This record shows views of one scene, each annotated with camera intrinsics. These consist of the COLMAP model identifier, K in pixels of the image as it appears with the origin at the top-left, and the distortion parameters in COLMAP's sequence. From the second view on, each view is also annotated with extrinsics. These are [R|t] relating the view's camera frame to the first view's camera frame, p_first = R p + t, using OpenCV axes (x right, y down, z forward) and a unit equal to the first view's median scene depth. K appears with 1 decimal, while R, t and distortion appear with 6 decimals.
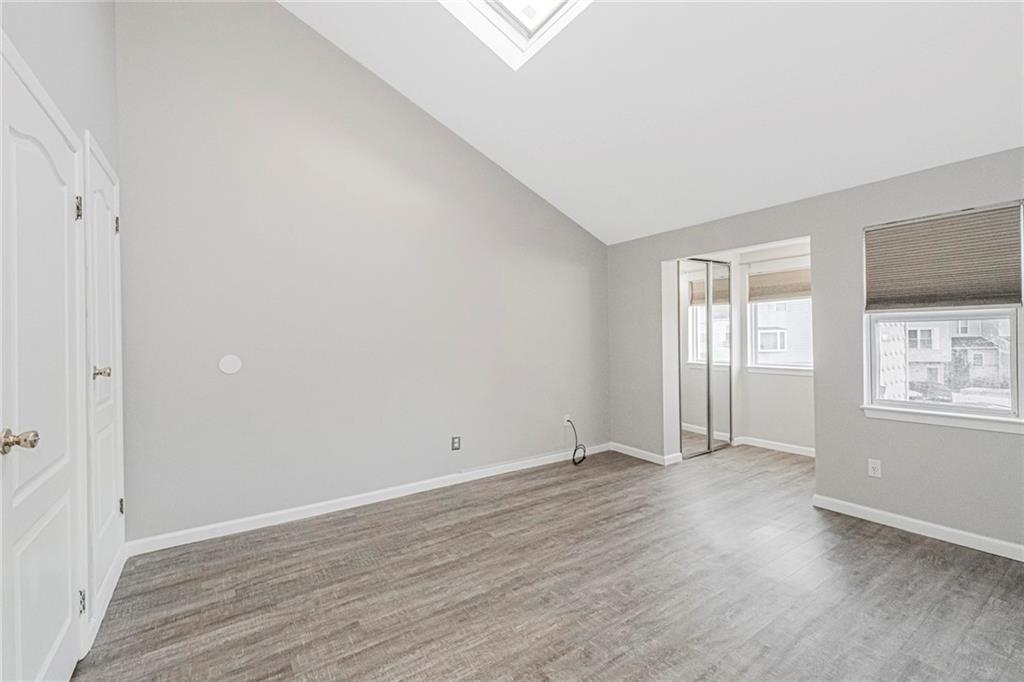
lens RADIAL K [[447.6, 0, 513.0], [0, 447.6, 340.4], [0, 0, 1]] dist [-0.001716, -0.000303]
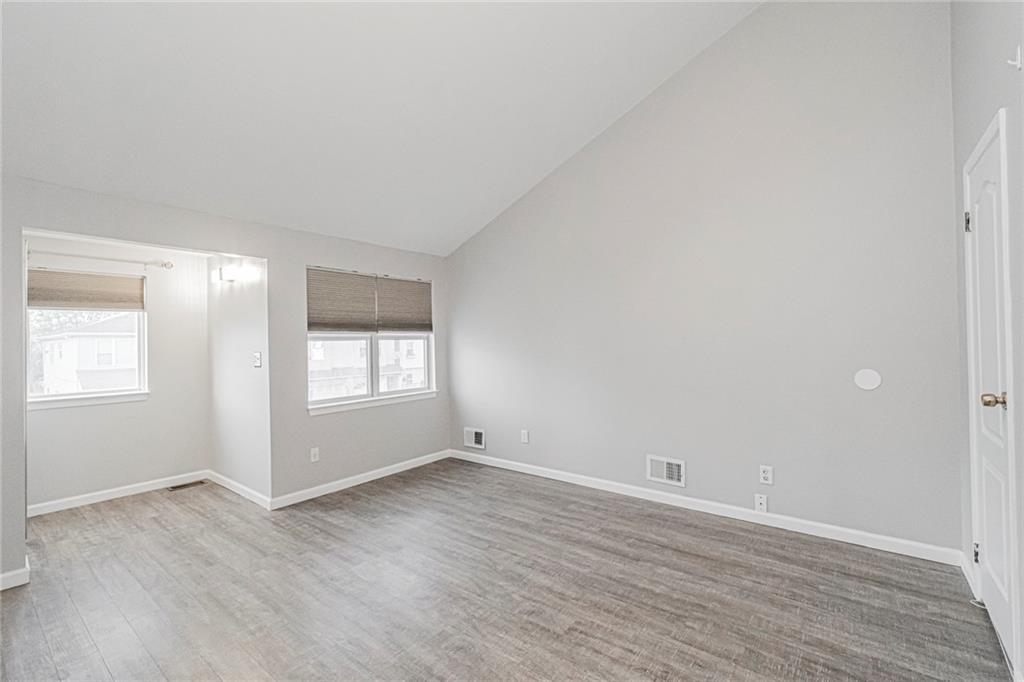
lens RADIAL K [[447.6, 0, 513.0], [0, 447.6, 340.4], [0, 0, 1]] dist [-0.001716, -0.000303]
pose [[-0.300657, 0.022155, 0.953475, -0.751065], [0.031568, 0.999414, -0.013268, -0.007102], [-0.953210, 0.026110, -0.301181, 1.069735]]
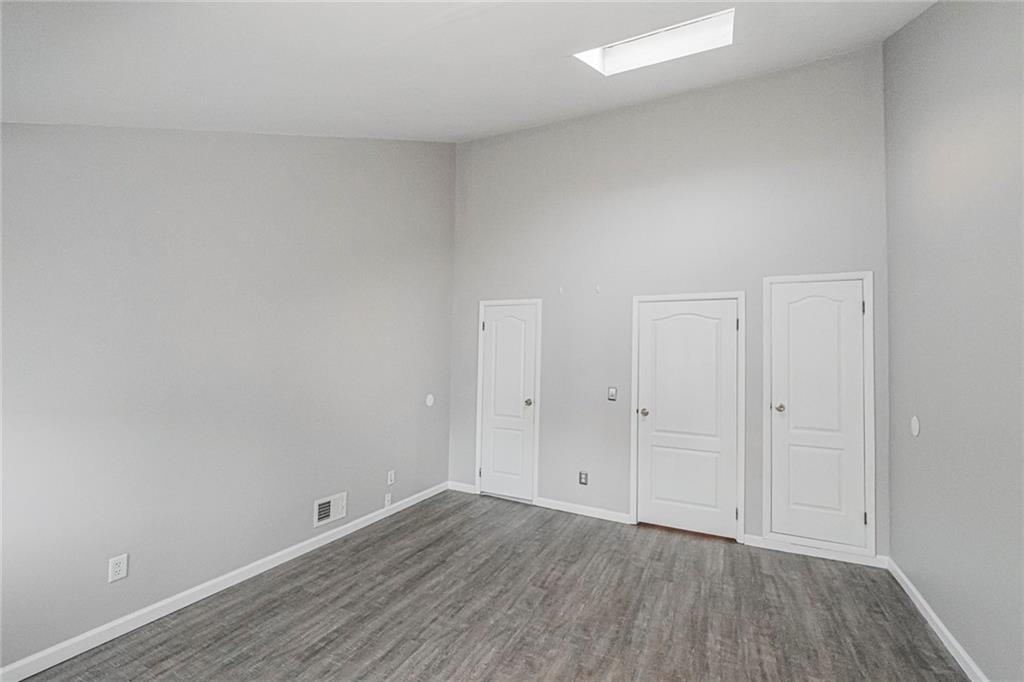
lens RADIAL K [[447.6, 0, 513.0], [0, 447.6, 340.4], [0, 0, 1]] dist [-0.001716, -0.000303]
pose [[-0.866915, -0.020432, -0.498038, 0.767480], [-0.012990, 0.999746, -0.018404, -0.130290], [0.498287, -0.009485, -0.866960, 1.780447]]
